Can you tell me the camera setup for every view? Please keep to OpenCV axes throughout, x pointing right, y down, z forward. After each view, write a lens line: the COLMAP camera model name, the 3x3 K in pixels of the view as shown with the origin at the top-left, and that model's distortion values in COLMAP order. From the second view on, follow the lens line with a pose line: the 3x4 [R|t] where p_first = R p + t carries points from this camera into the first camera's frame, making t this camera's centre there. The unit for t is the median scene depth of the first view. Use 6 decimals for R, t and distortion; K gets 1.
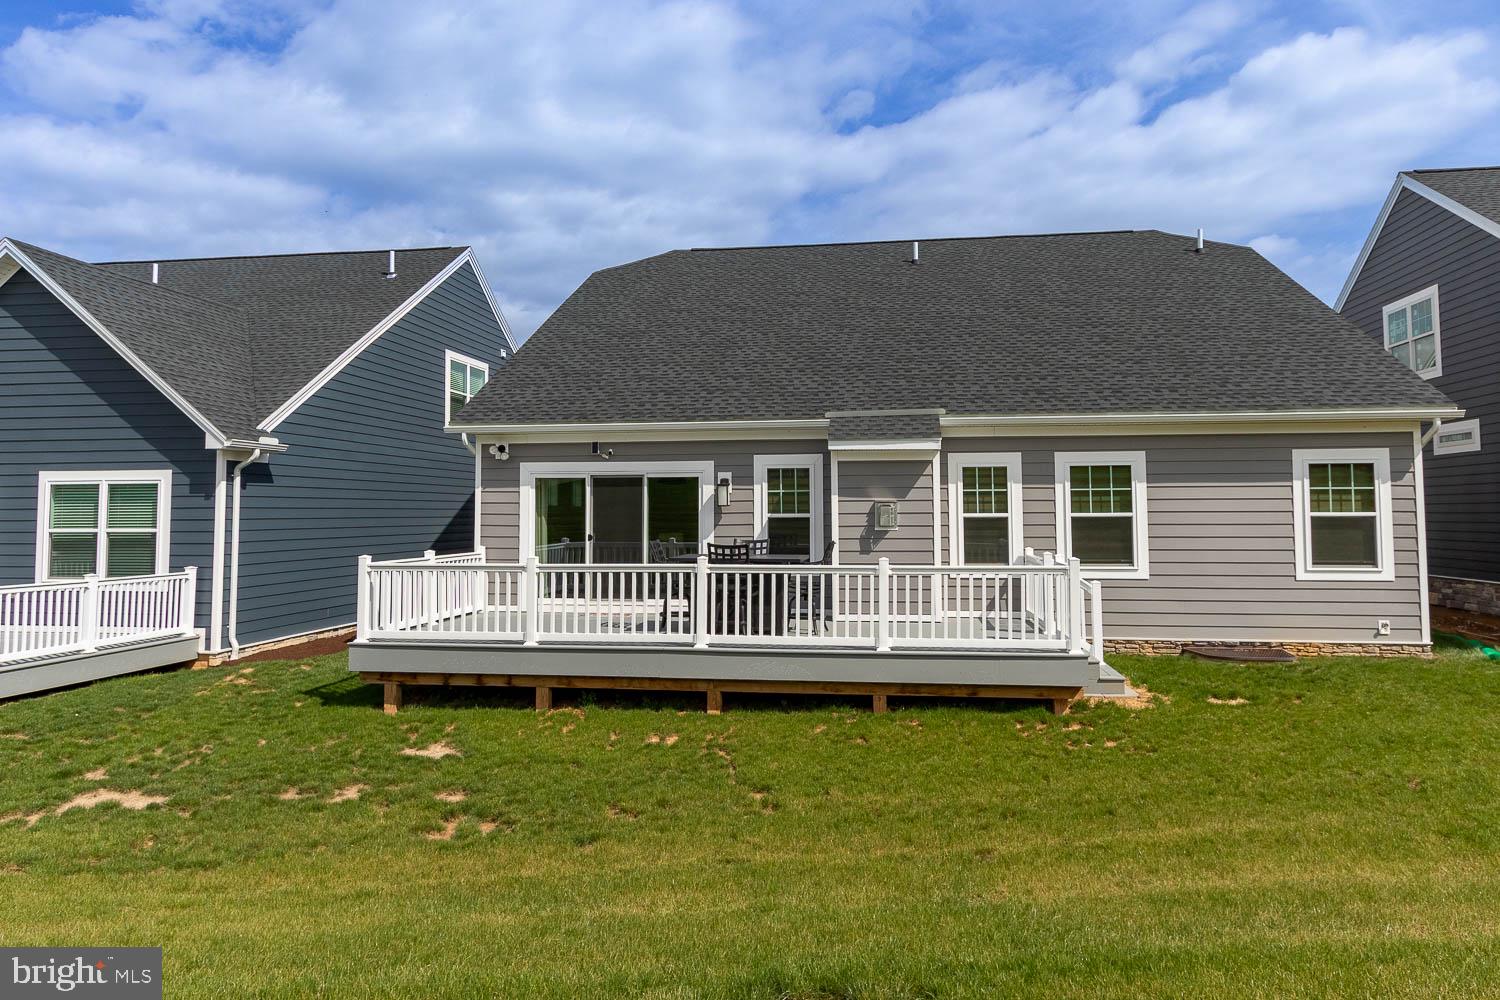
lens RADIAL K [[936.0, 0, 753.2], [0, 936.0, 493.5], [0, 0, 1]] dist [0.009399, 0.004868]
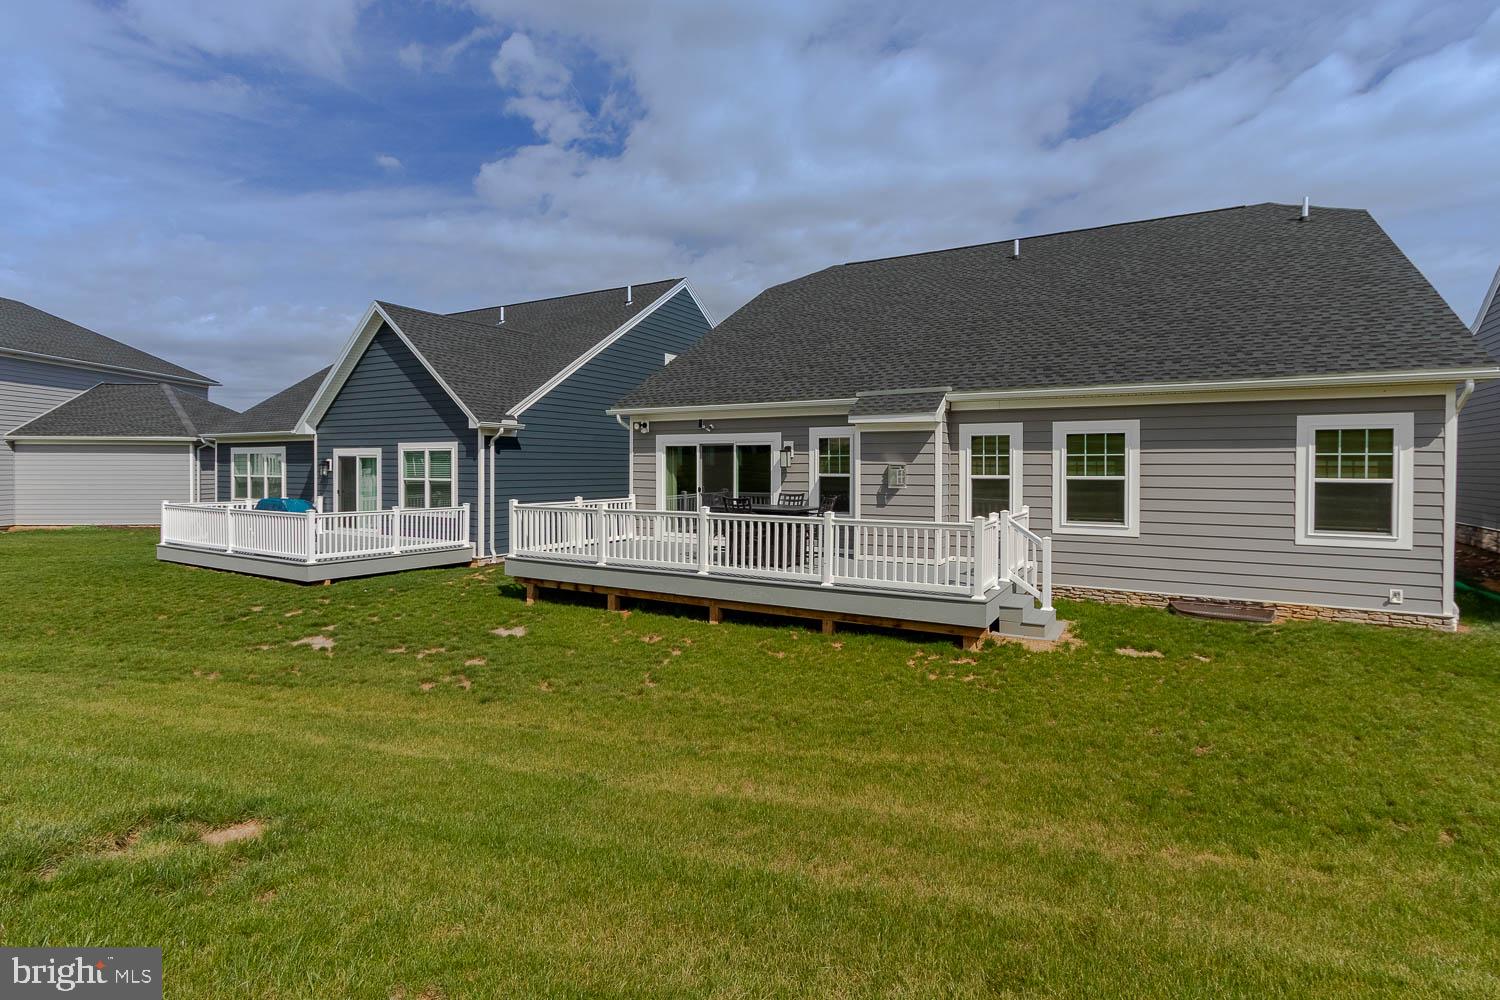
lens RADIAL K [[705.9, 0, 754.2], [0, 705.9, 495.2], [0, 0, 1]] dist [0.001636, 0.001542]
pose [[0.933130, 0.021502, -0.358895, 0.279086], [-0.000391, 0.998270, 0.058792, -0.005478], [0.359538, -0.054720, 0.931525, 0.069270]]
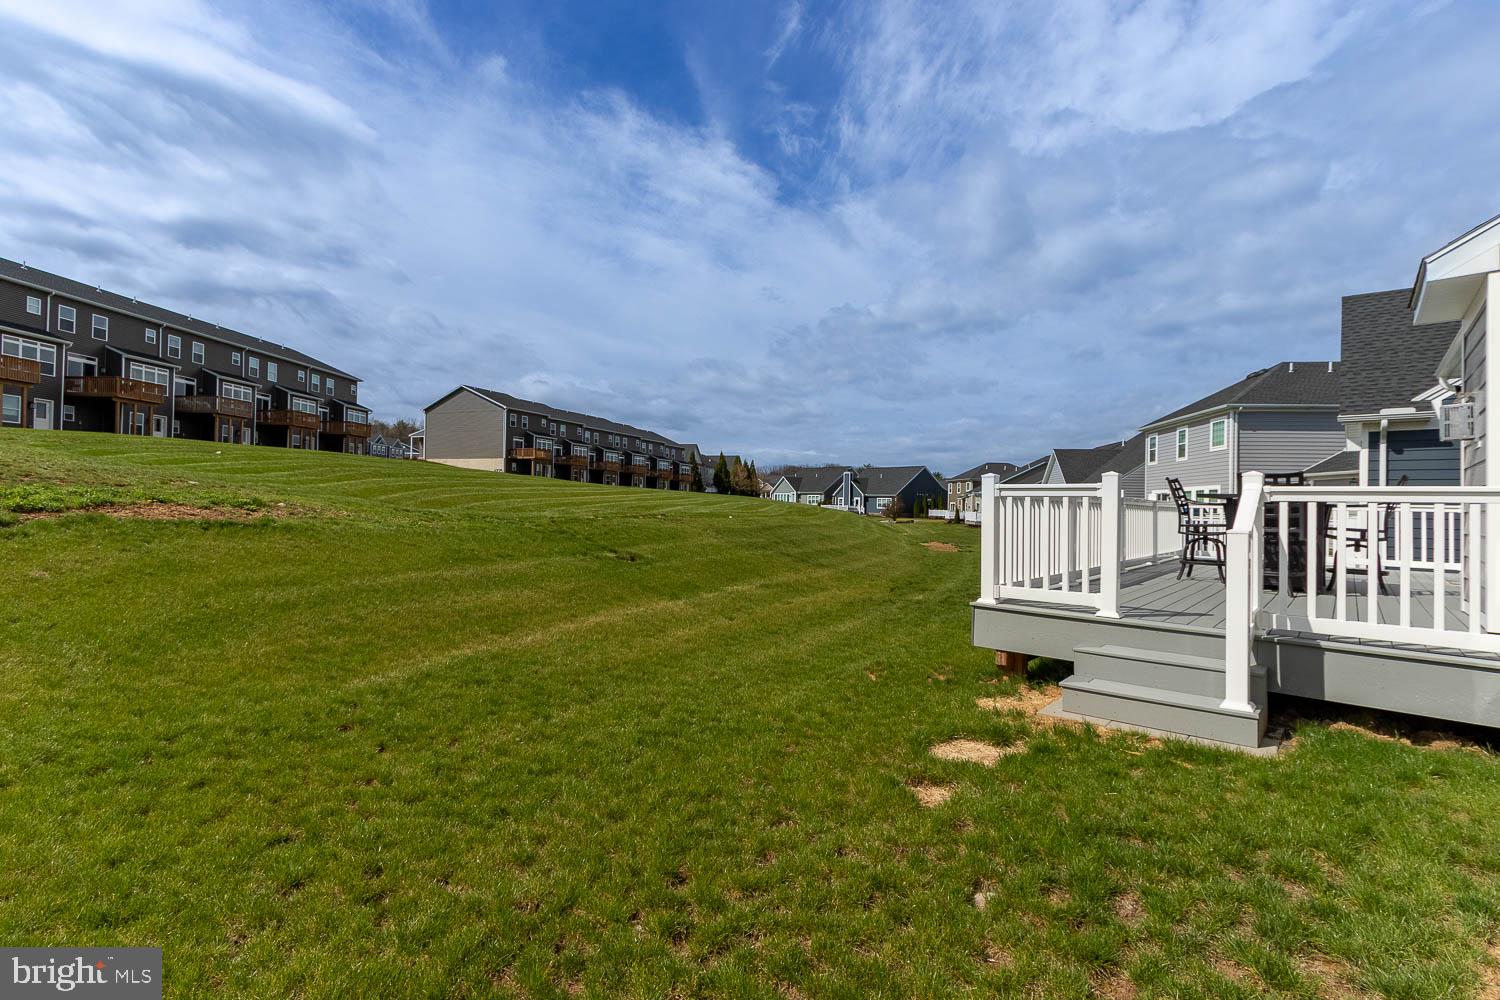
lens RADIAL K [[705.9, 0, 745.2], [0, 705.9, 499.9], [0, 0, 1]] dist [0.001636, 0.001542]
pose [[-0.528295, -0.015810, -0.848914, 0.672131], [-0.004997, 0.999867, -0.015511, 0.073933], [0.849046, -0.003953, -0.528304, 0.804138]]
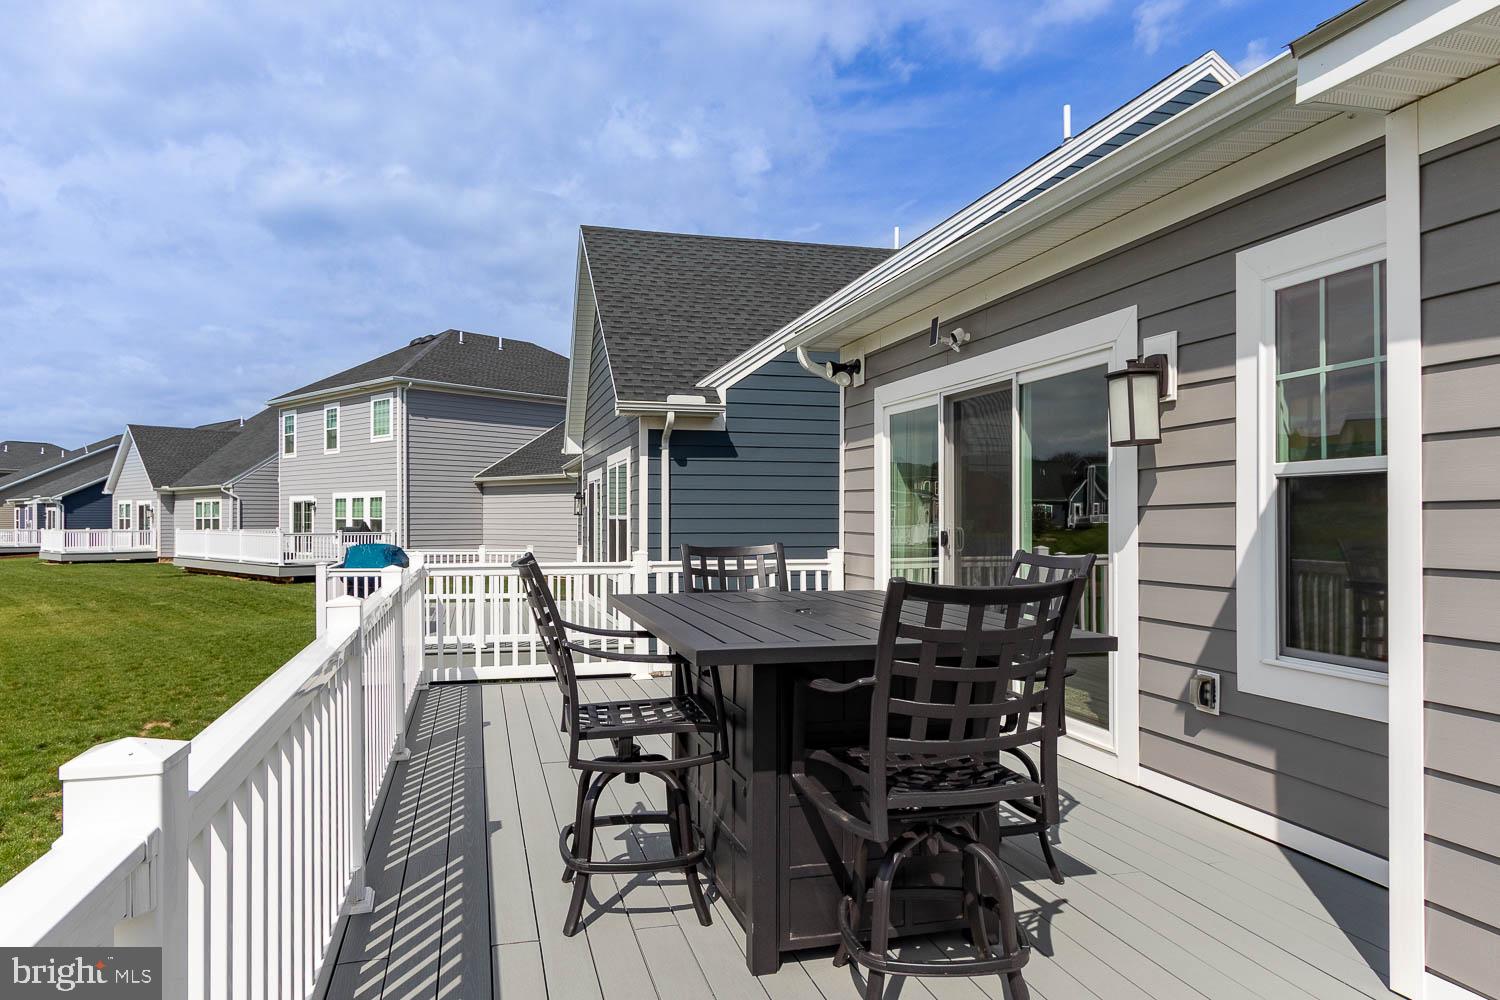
lens RADIAL K [[936.0, 0, 739.8], [0, 936.0, 510.5], [0, 0, 1]] dist [0.009399, 0.004868]
pose [[0.413410, -0.002793, -0.910541, 0.193975], [0.017891, 0.999827, 0.005056, 0.031147], [0.910369, -0.018381, 0.413389, 0.751156]]
